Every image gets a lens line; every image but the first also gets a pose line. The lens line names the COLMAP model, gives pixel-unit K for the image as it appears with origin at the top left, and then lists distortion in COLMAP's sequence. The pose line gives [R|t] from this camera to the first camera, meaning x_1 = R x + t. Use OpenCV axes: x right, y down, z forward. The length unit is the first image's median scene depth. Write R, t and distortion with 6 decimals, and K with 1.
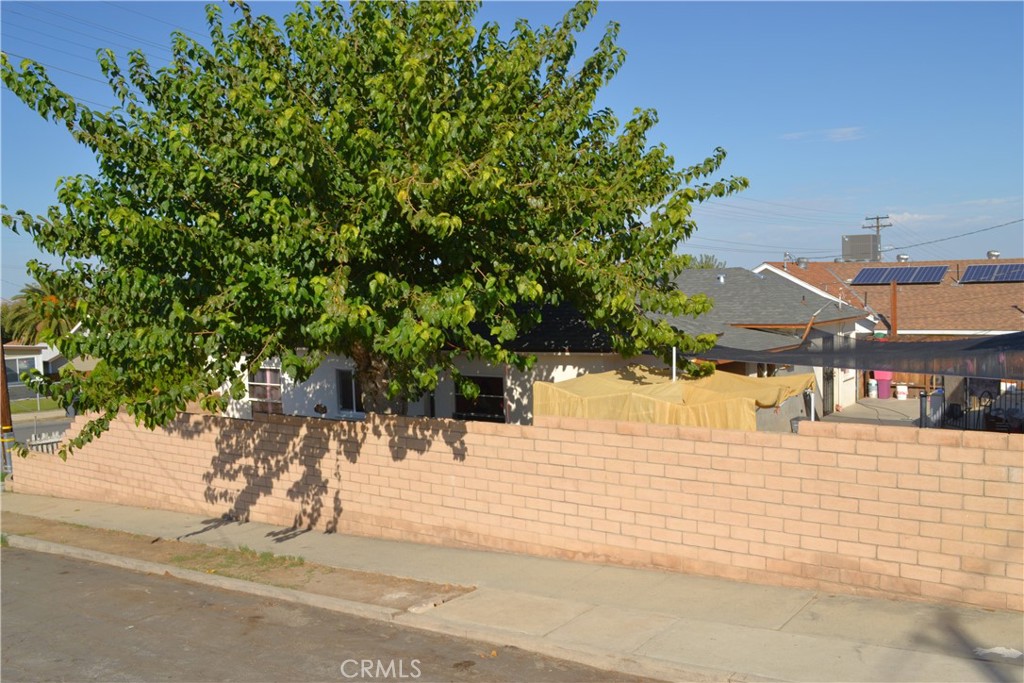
lens RADIAL K [[932.2, 0, 508.1], [0, 932.2, 346.8], [0, 0, 1]] dist [-0.074551, 0.002524]
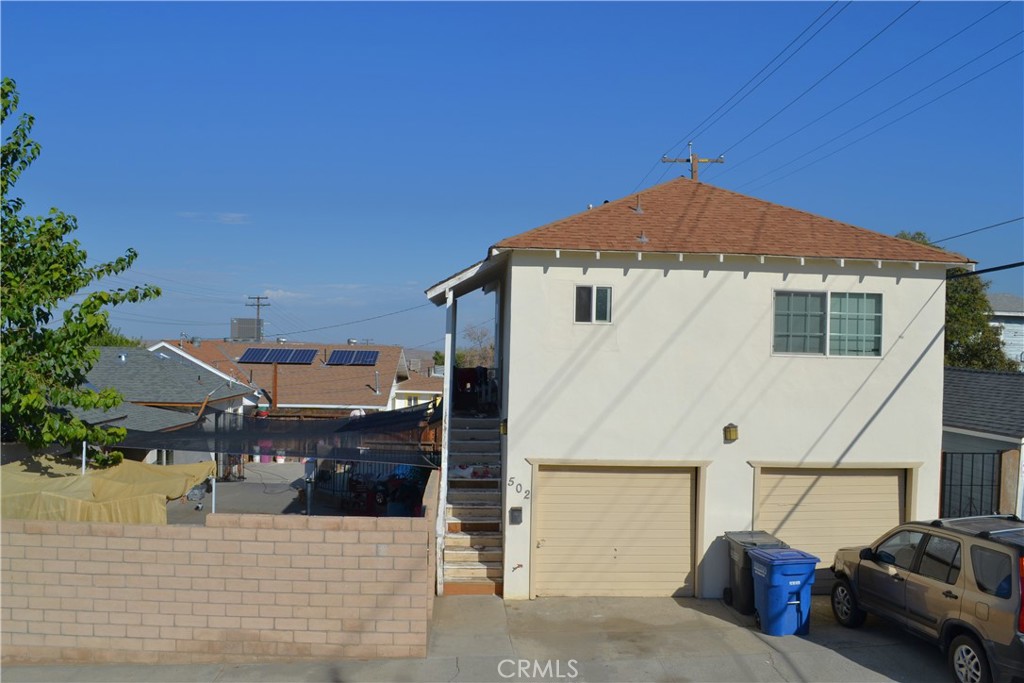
lens RADIAL K [[816.6, 0, 509.0], [0, 816.6, 346.7], [0, 0, 1]] dist [-0.087750, 0.011786]
pose [[0.773271, 0.043919, 0.632552, -0.025091], [-0.000089, 0.997606, -0.069156, -0.047906], [-0.634075, 0.053420, 0.771424, -0.000316]]
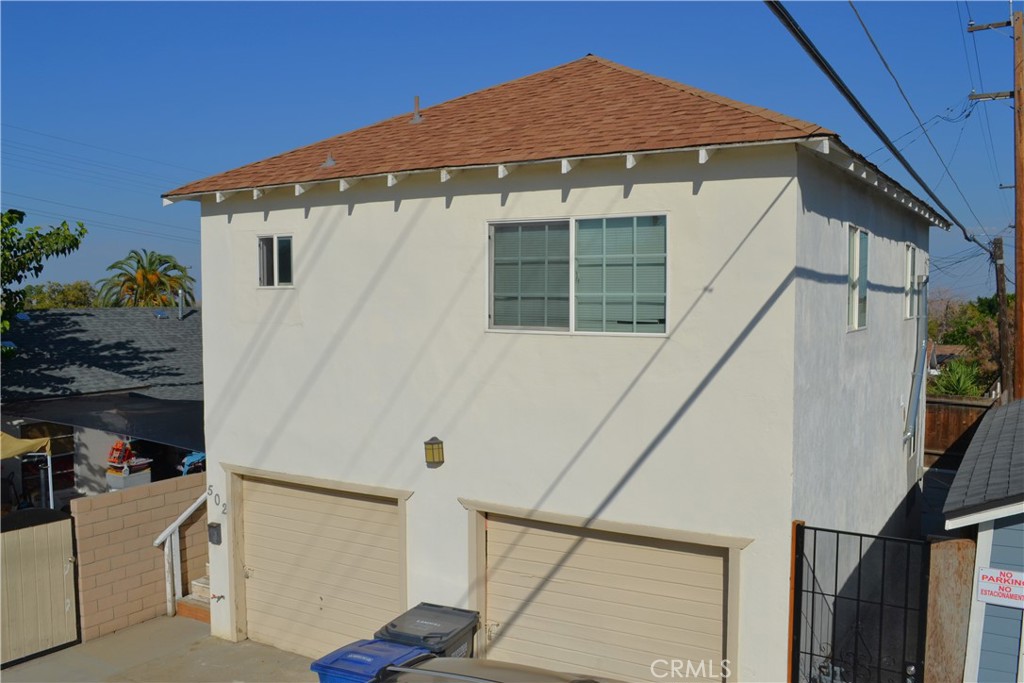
lens RADIAL K [[884.4, 0, 509.4], [0, 884.4, 352.3], [0, 0, 1]] dist [-0.078136, 0.009491]
pose [[0.994710, 0.021585, 0.100431, 0.867509], [-0.020869, 0.999749, -0.008171, -0.087685], [-0.100582, 0.006032, 0.994910, -0.105457]]
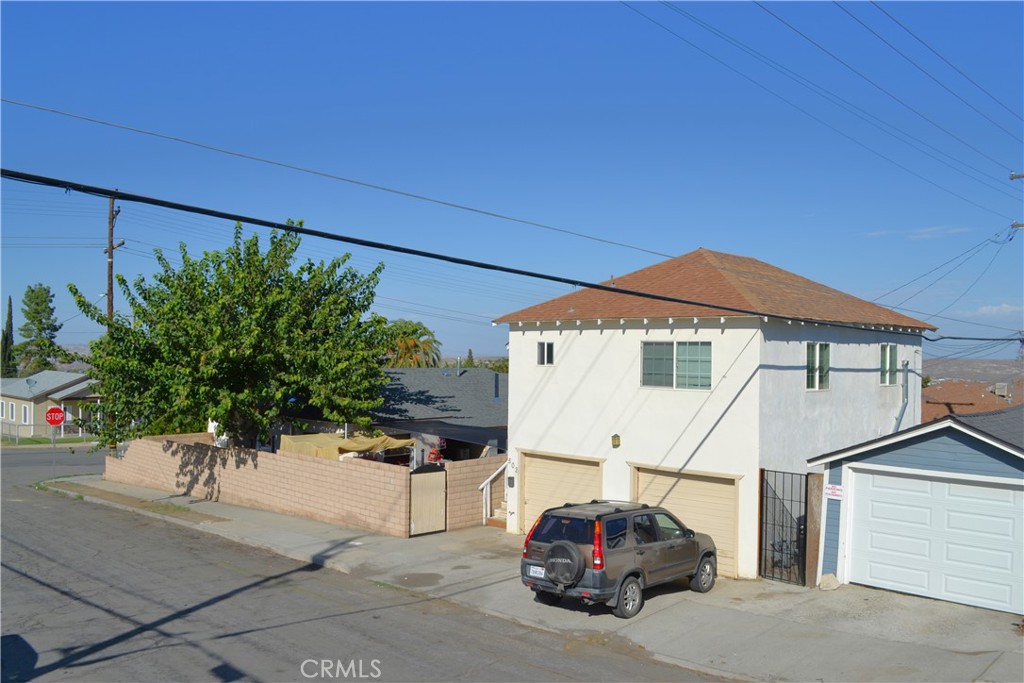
lens RADIAL K [[816.6, 0, 509.0], [0, 816.6, 346.7], [0, 0, 1]] dist [-0.087750, 0.011786]
pose [[0.989736, 0.038840, -0.137529, 0.885726], [-0.049372, 0.996034, -0.074016, -0.062170], [0.134109, 0.080046, 0.987728, -0.936624]]
